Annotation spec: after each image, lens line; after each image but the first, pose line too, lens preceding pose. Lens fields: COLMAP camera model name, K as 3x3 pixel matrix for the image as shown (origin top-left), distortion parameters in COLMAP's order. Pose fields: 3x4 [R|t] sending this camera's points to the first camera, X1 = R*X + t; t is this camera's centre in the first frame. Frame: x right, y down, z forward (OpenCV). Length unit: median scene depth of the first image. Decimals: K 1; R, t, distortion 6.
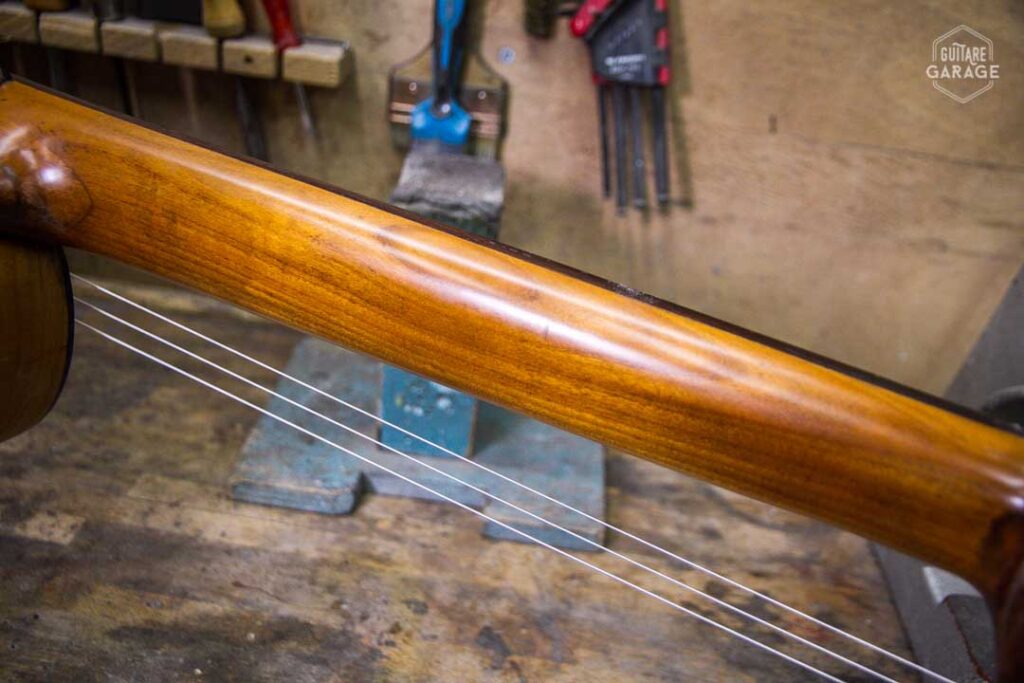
lens RADIAL K [[996.2, 0, 512.0], [0, 996.2, 341.5], [0, 0, 1]] dist [-0.008760, -0.000078]
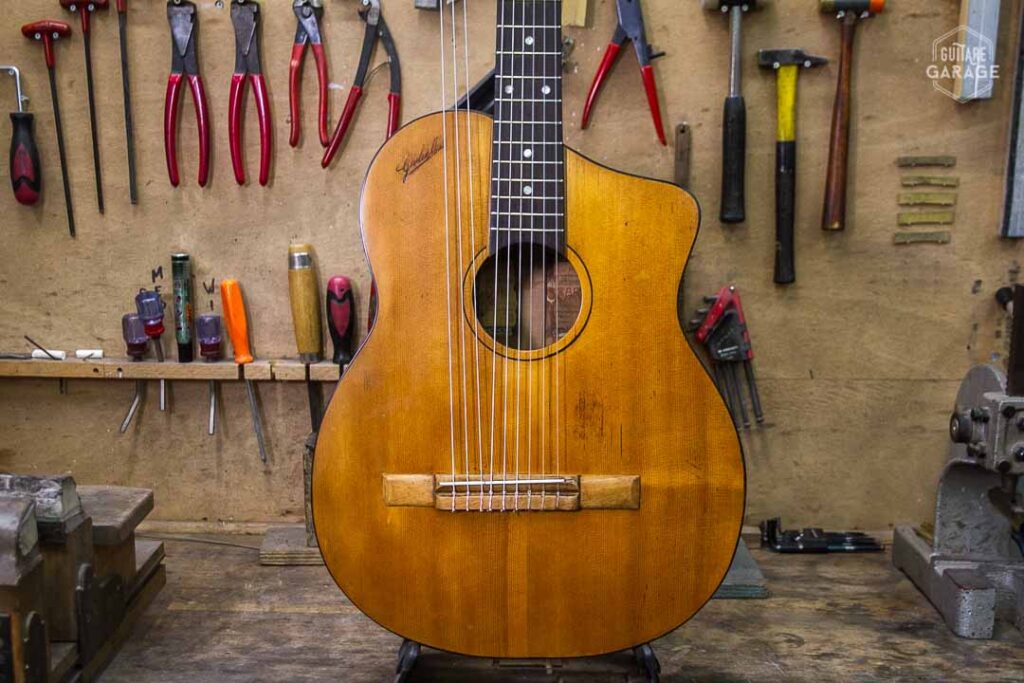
lens RADIAL K [[1202.4, 0, 512.0], [0, 1202.4, 341.5], [0, 0, 1]] dist [0.005254, 0.020761]
pose [[0.991929, -0.125552, 0.017703, -0.331221], [0.124135, 0.933174, -0.337309, 0.423642], [0.025830, 0.336784, 0.941228, -1.171363]]
